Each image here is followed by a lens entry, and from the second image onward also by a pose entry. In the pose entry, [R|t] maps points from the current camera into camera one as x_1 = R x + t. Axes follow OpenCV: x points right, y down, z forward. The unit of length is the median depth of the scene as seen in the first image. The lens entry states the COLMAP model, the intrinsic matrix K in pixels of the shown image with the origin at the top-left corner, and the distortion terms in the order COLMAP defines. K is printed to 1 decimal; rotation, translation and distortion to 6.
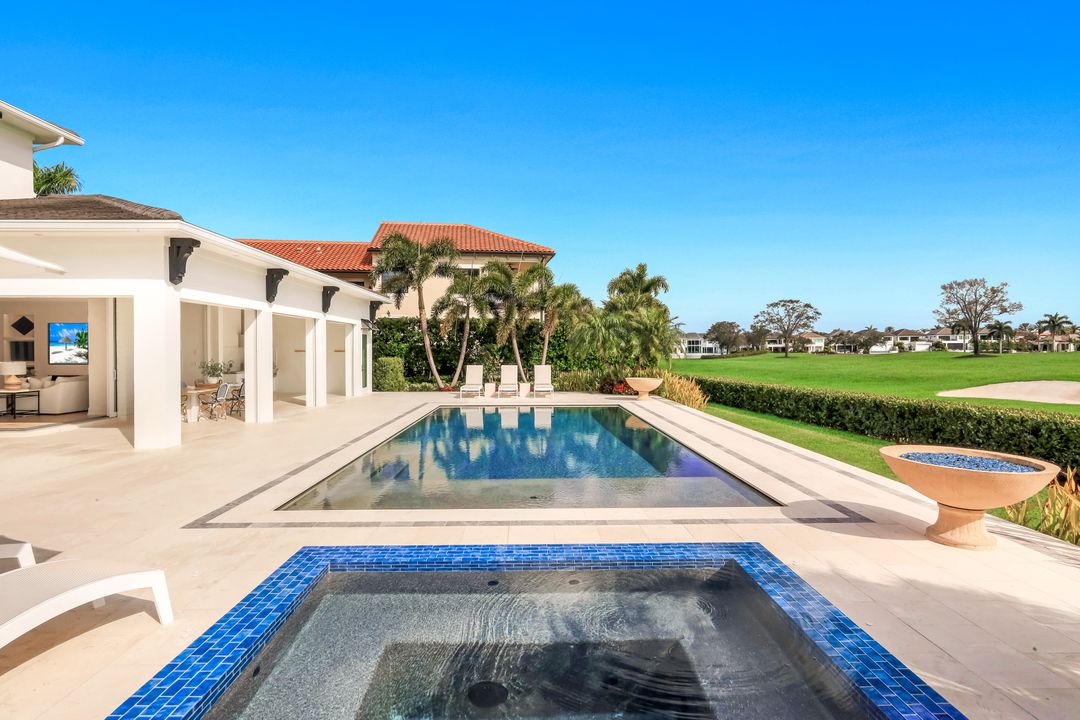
lens RADIAL K [[547.4, 0, 540.0], [0, 547.4, 360.0], [0, 0, 1]] dist [0.000517, -0.000256]
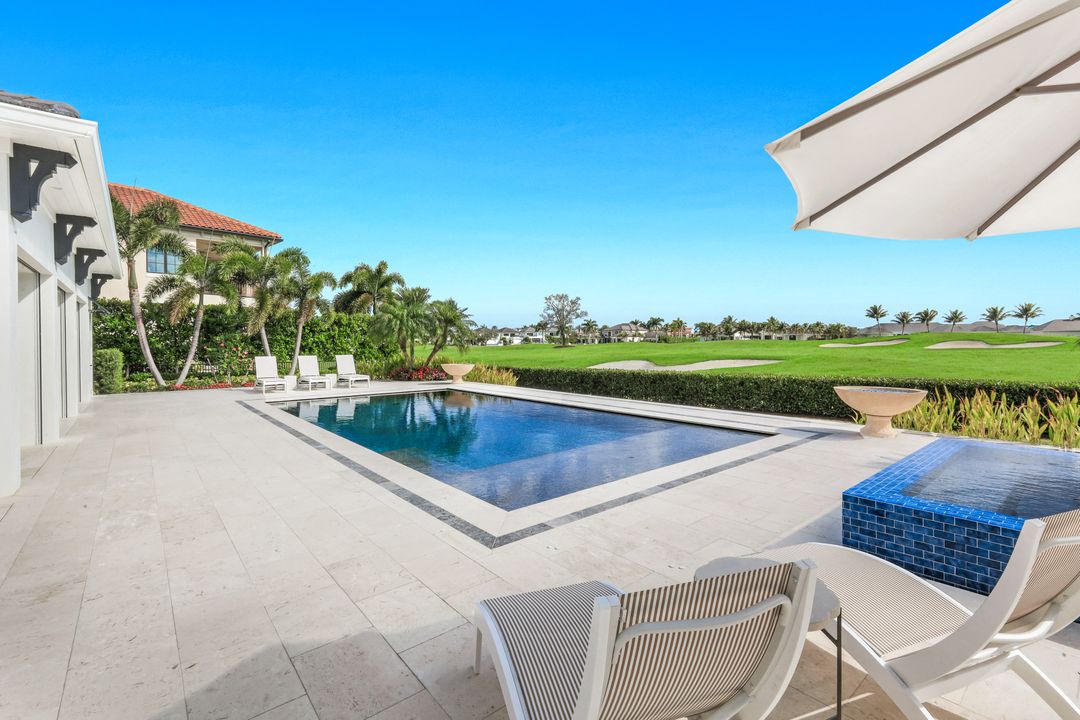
lens RADIAL K [[484.2, 0, 543.0], [0, 484.2, 349.5], [0, 0, 1]] dist [0.000204, -0.000188]
pose [[0.777060, -0.012240, 0.629308, -0.197180], [0.016702, 0.999860, -0.001176, 0.005178], [-0.629205, 0.011425, 0.777155, 0.079795]]
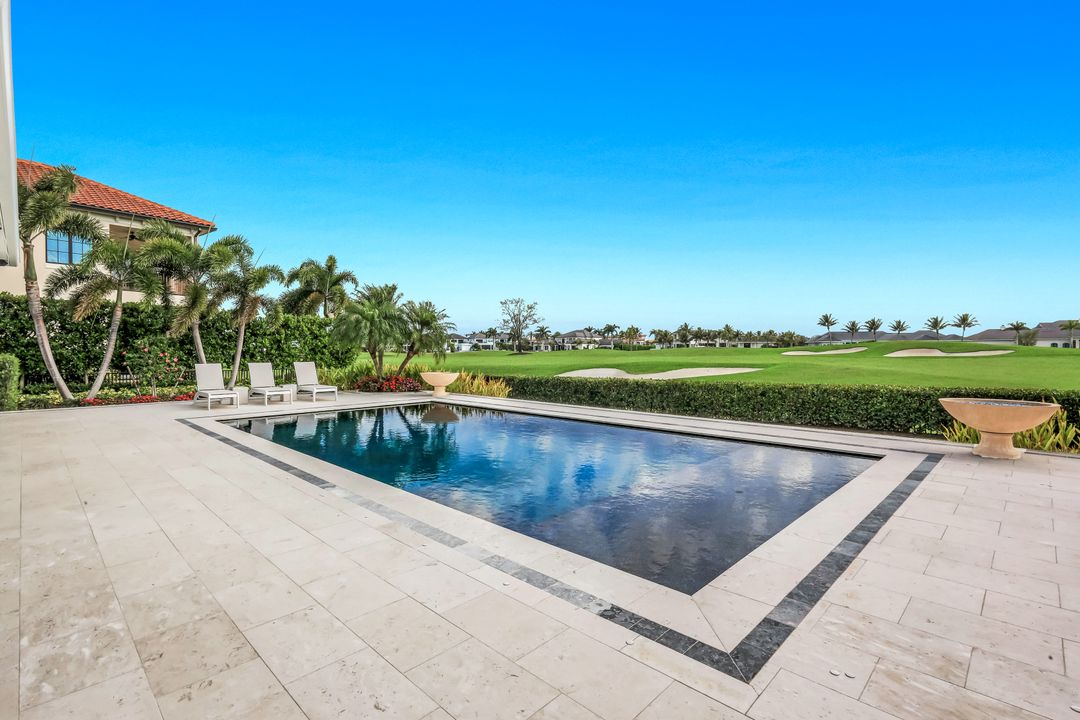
lens RADIAL K [[504.7, 0, 540.0], [0, 504.7, 360.0], [0, 0, 1]] dist [0.000044, -0.000492]
pose [[0.712264, -0.014900, 0.701753, -0.207186], [0.014669, 0.999872, 0.006340, 0.005243], [-0.701758, 0.005778, 0.712392, 0.156696]]
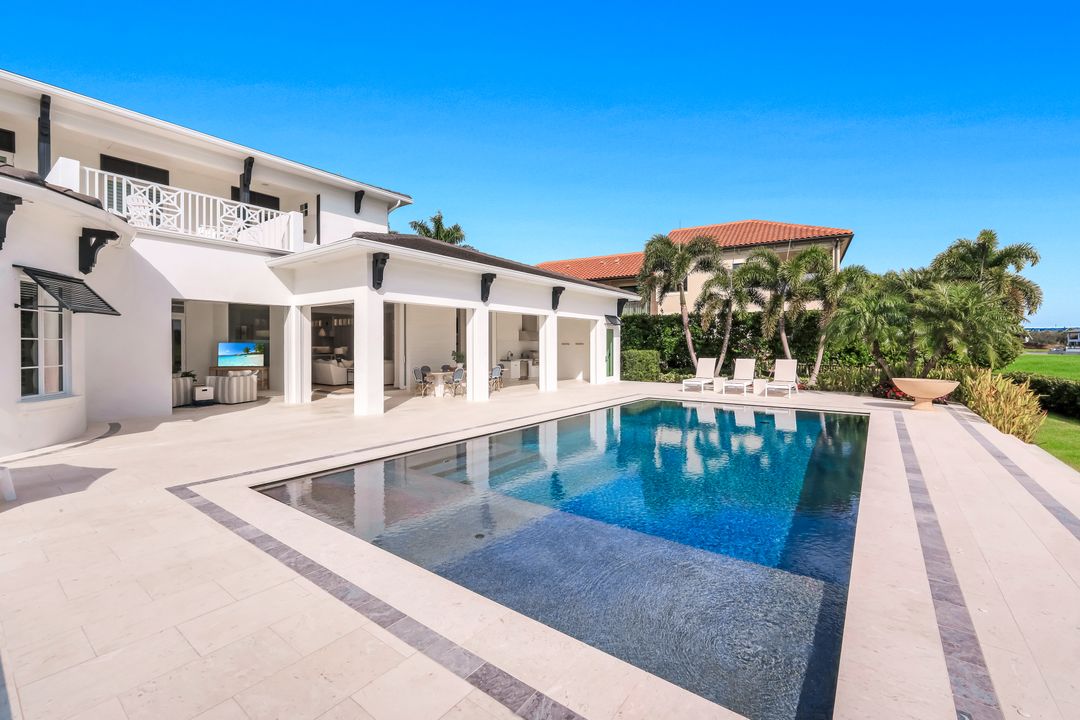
lens RADIAL K [[448.5, 0, 540.0], [0, 448.5, 360.0], [0, 0, 1]] dist [0.000999, -0.000097]
pose [[0.785729, 0.019193, -0.618273, 0.104311], [-0.011549, 0.999799, 0.016360, 0.002414], [0.618463, -0.005715, 0.785793, 0.143064]]
